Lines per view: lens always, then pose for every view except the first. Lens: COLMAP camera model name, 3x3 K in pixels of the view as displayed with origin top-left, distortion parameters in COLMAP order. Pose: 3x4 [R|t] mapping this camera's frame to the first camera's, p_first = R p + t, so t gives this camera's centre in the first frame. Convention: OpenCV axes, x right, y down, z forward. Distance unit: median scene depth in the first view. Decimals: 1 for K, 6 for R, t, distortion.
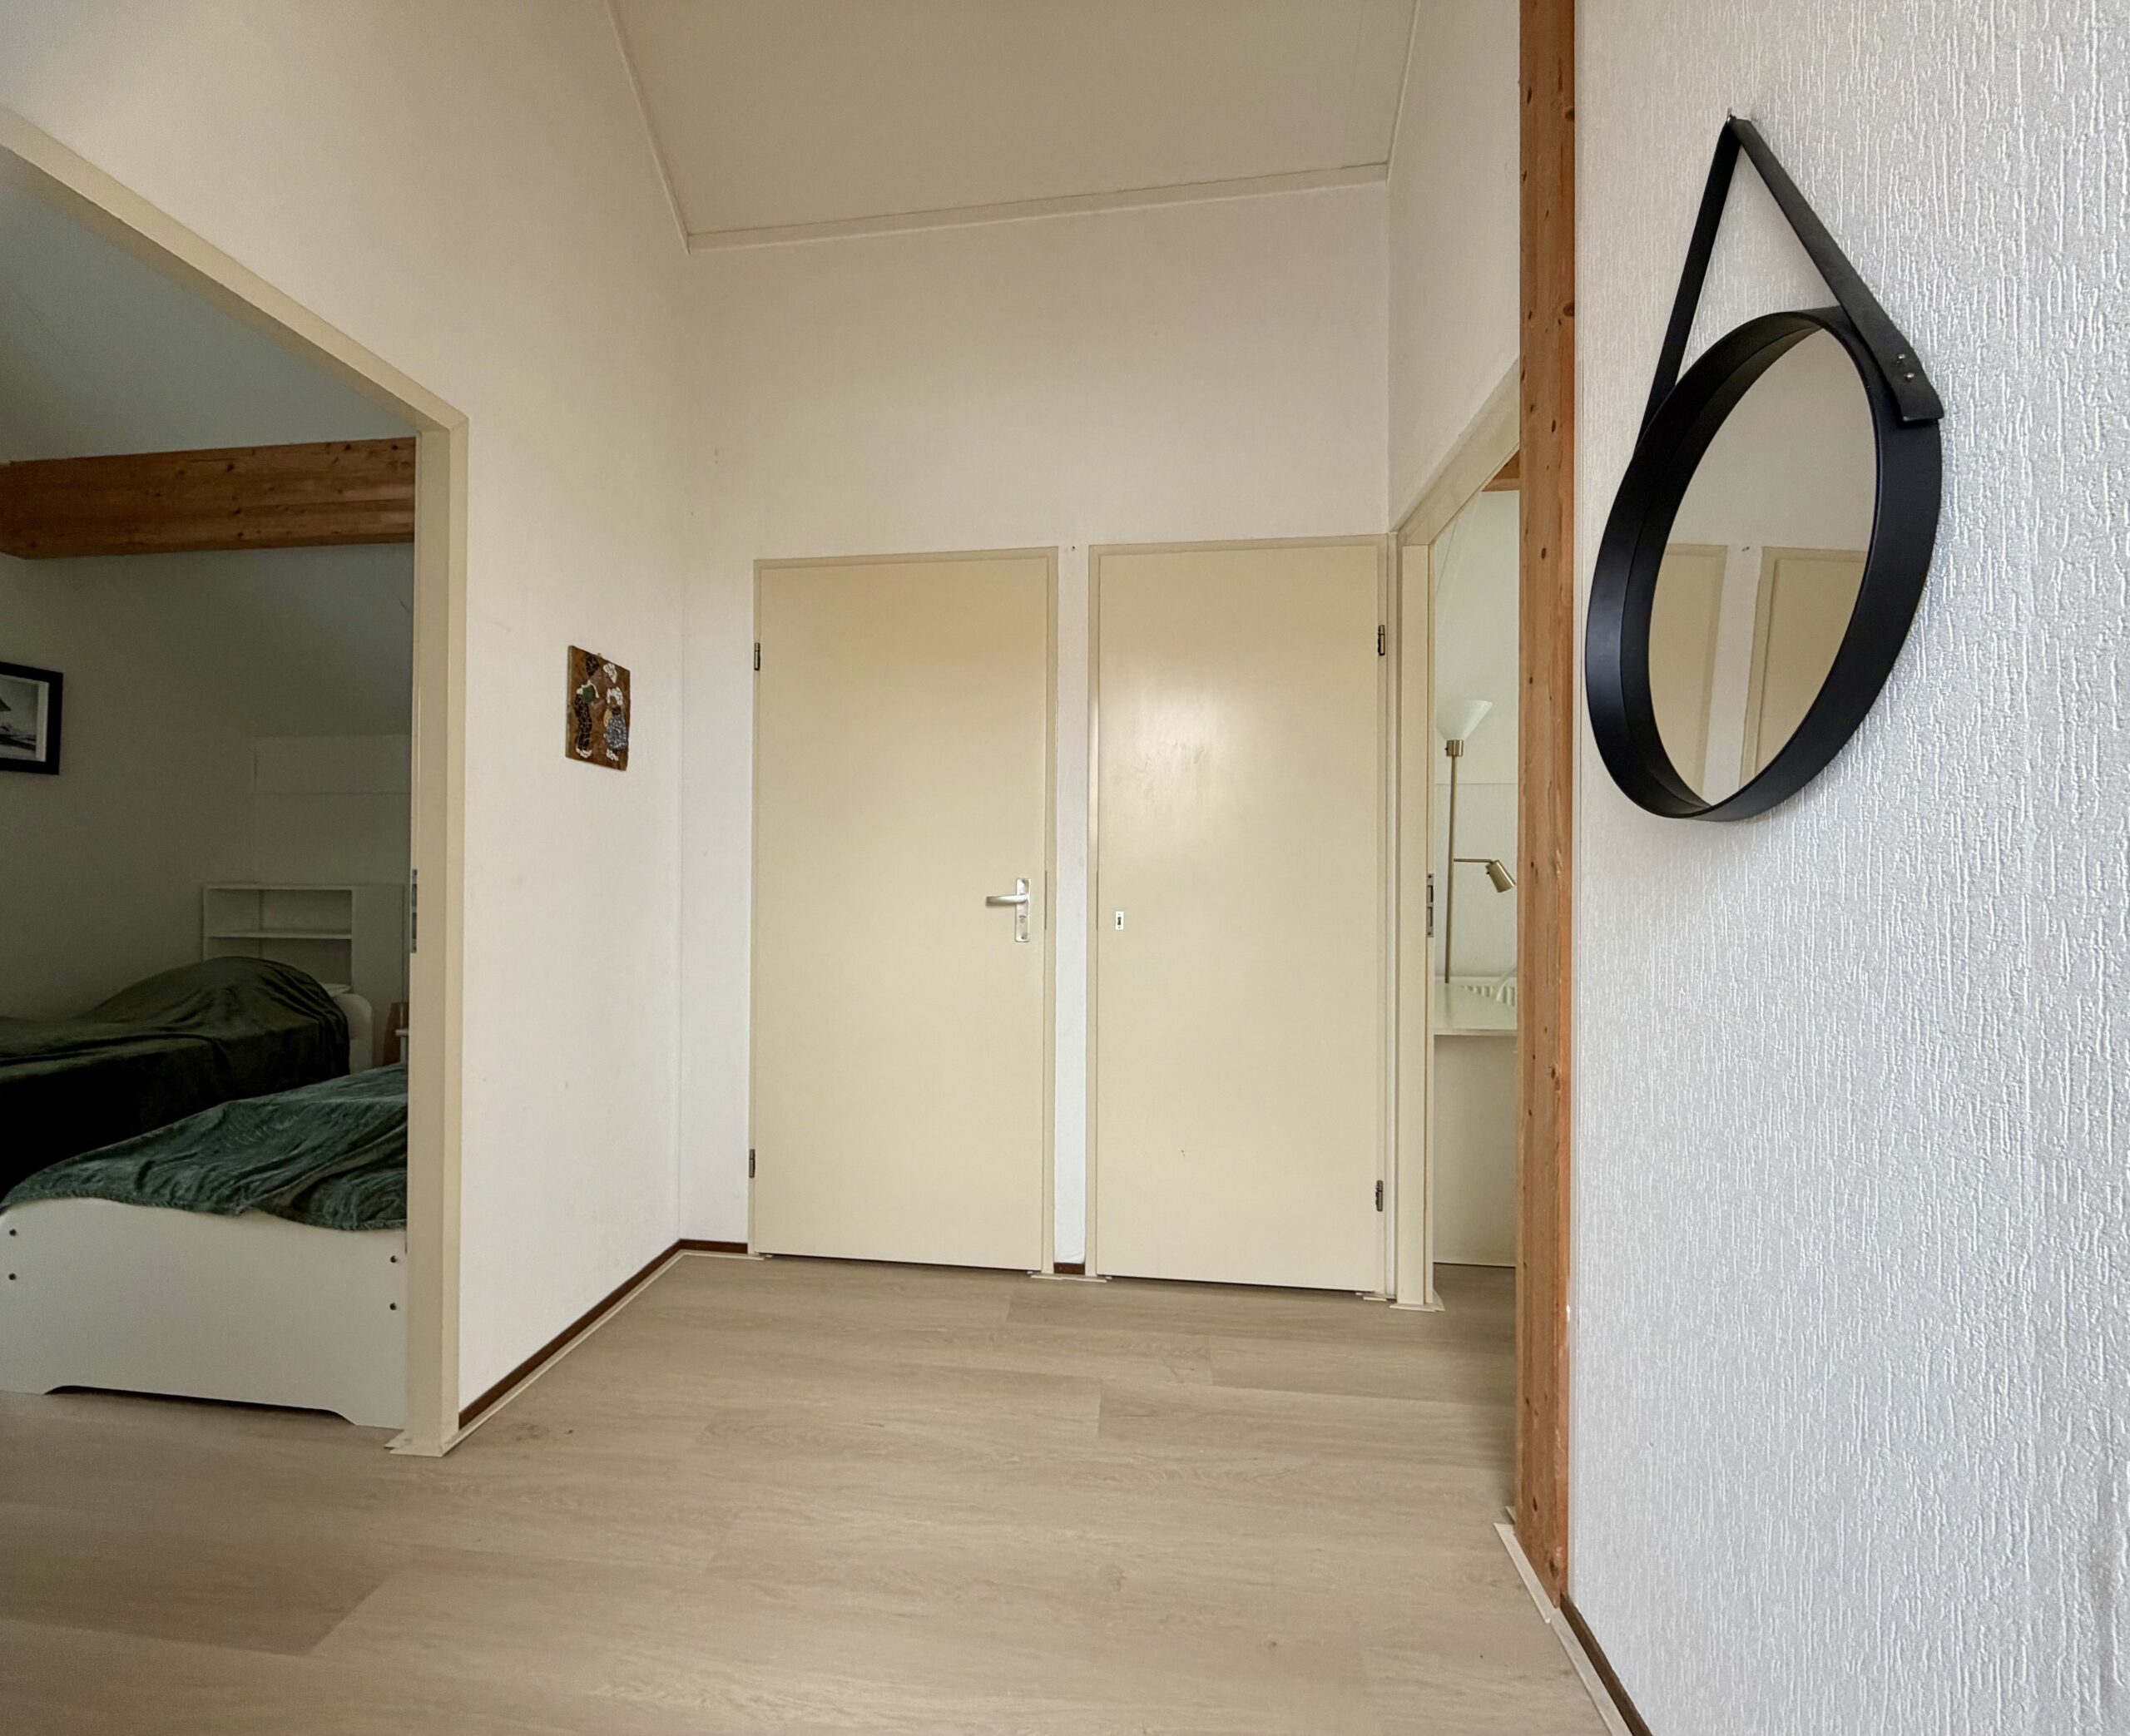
lens RADIAL K [[962.2, 0, 1065.0], [0, 962.2, 868.0], [0, 0, 1]] dist [0.000224, -0.000186]
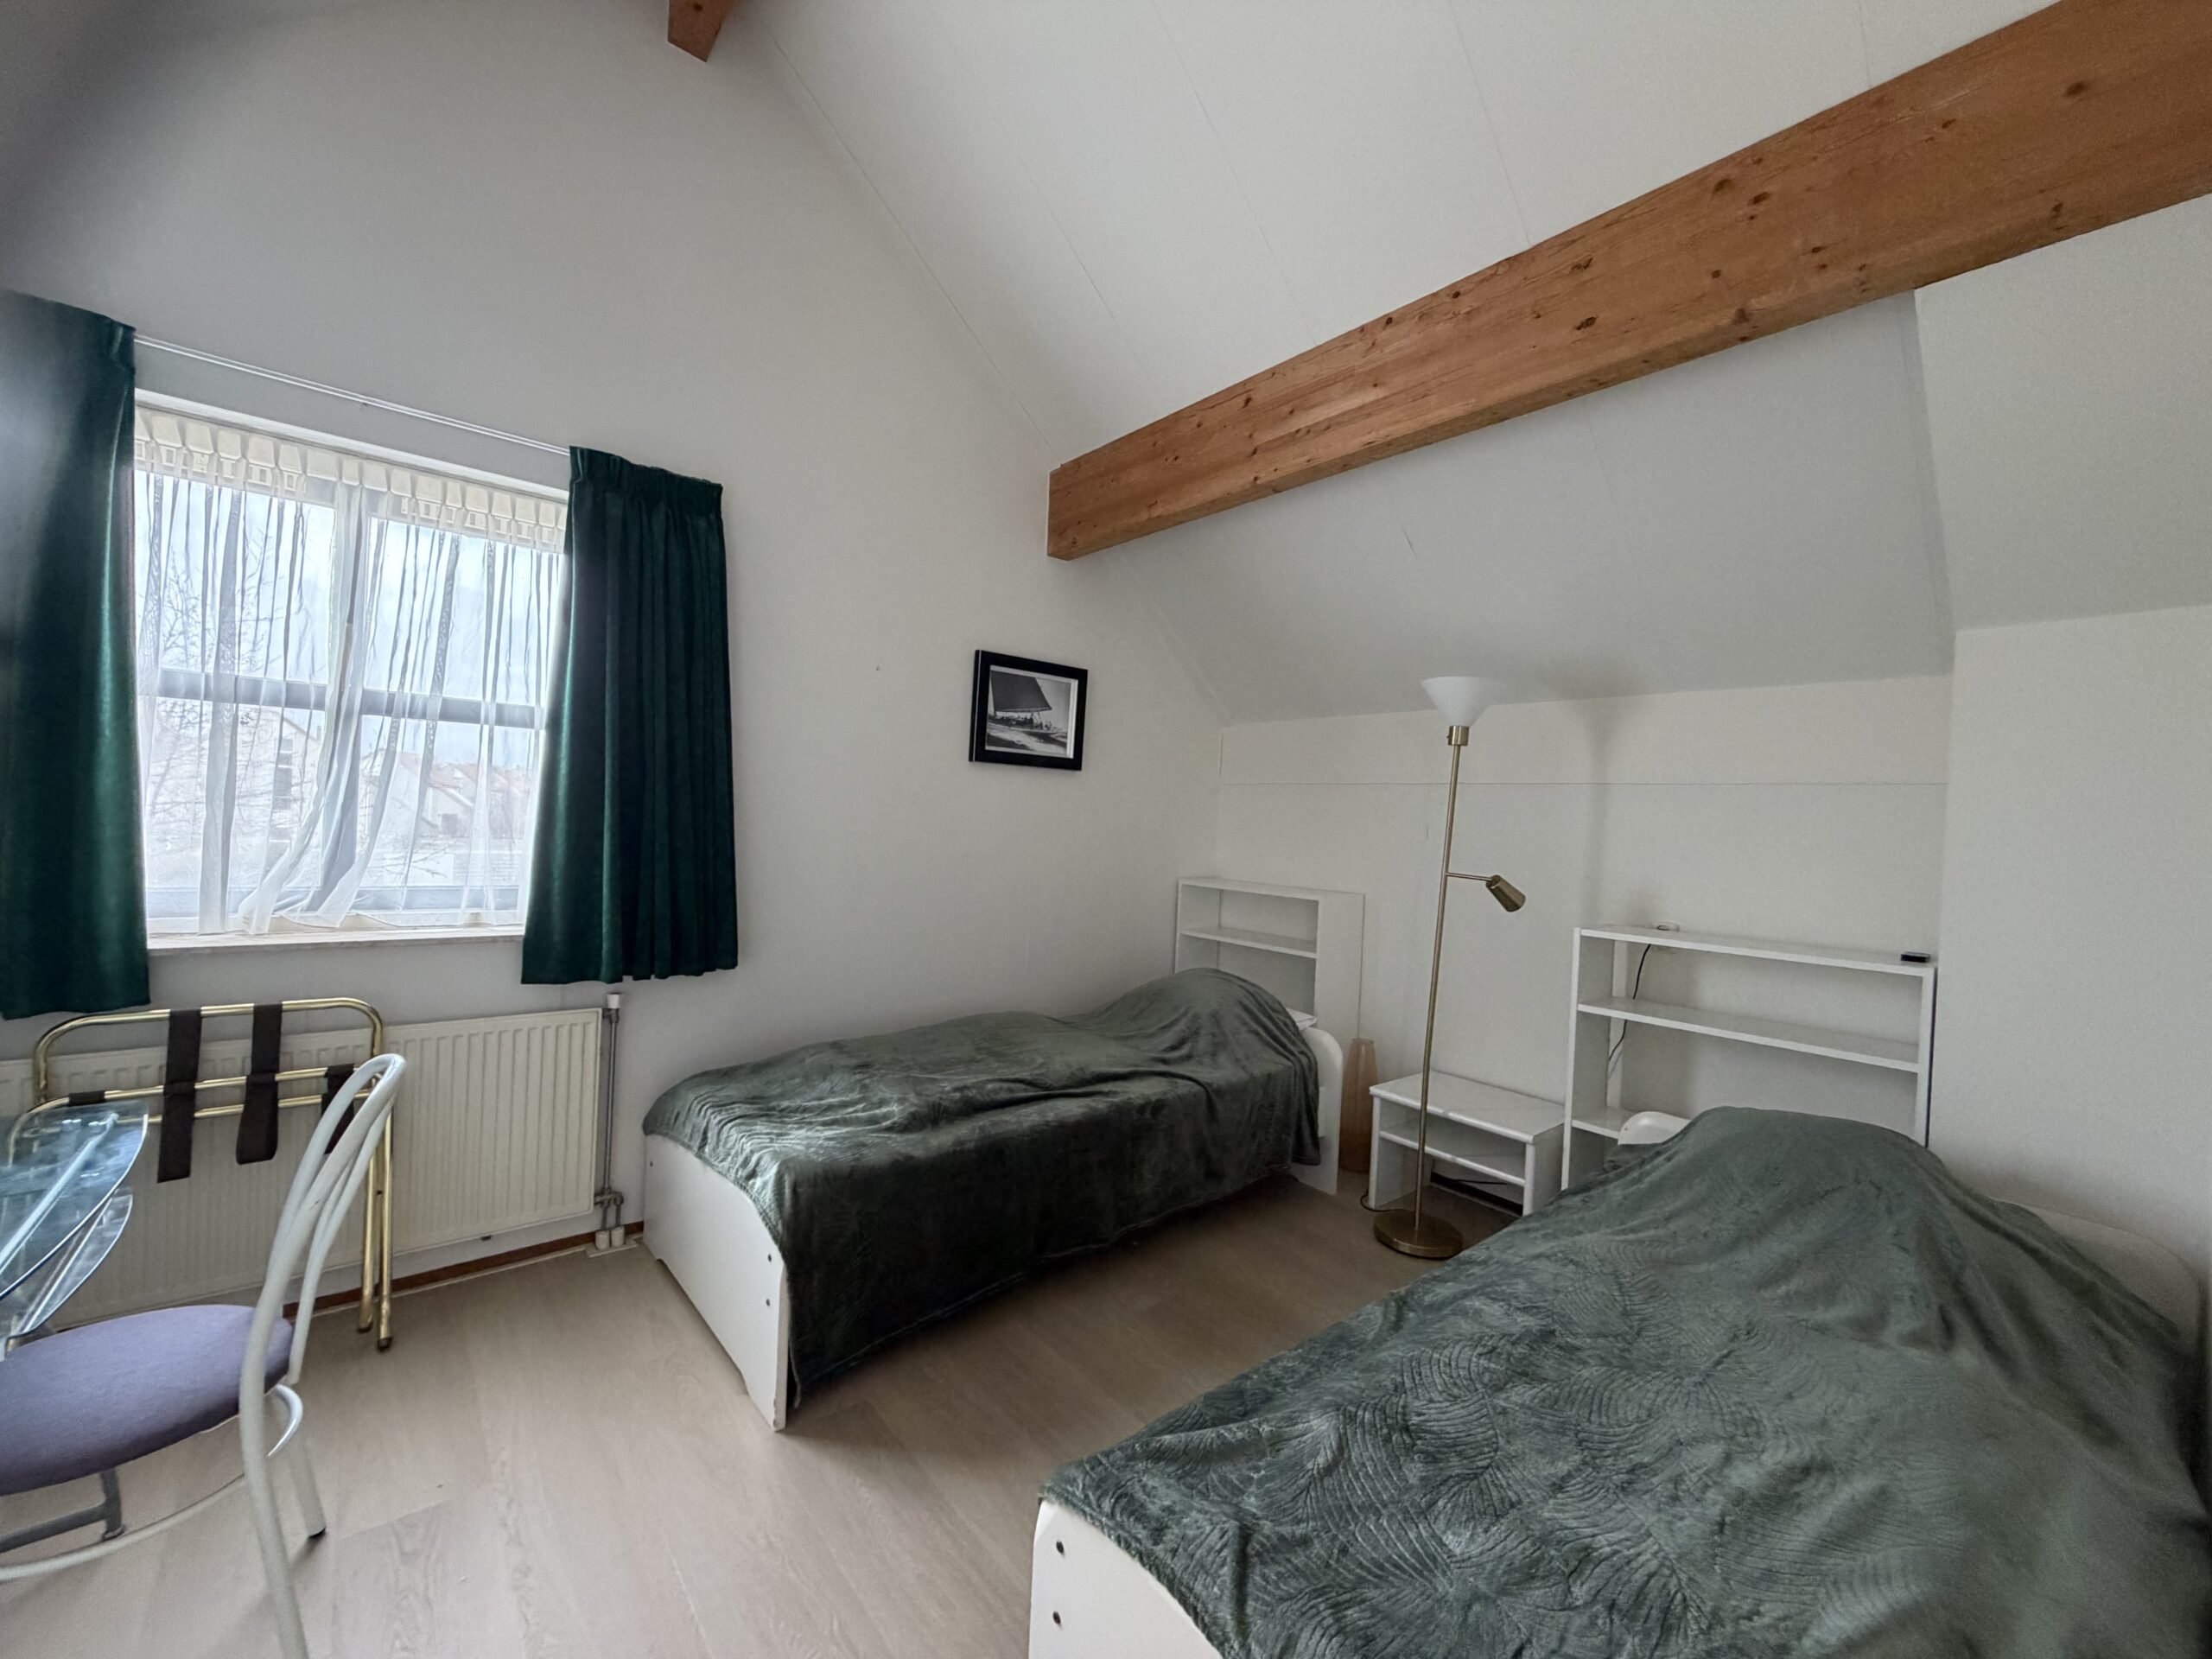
lens RADIAL K [[878.7, 0, 1100.2], [0, 878.7, 827.3], [0, 0, 1]] dist [0.000614, -0.000048]
pose [[0.731255, 0.036548, -0.681125, -0.417091], [-0.037103, 0.999216, 0.013783, -0.053108], [0.681095, 0.015193, 0.732038, 0.352493]]
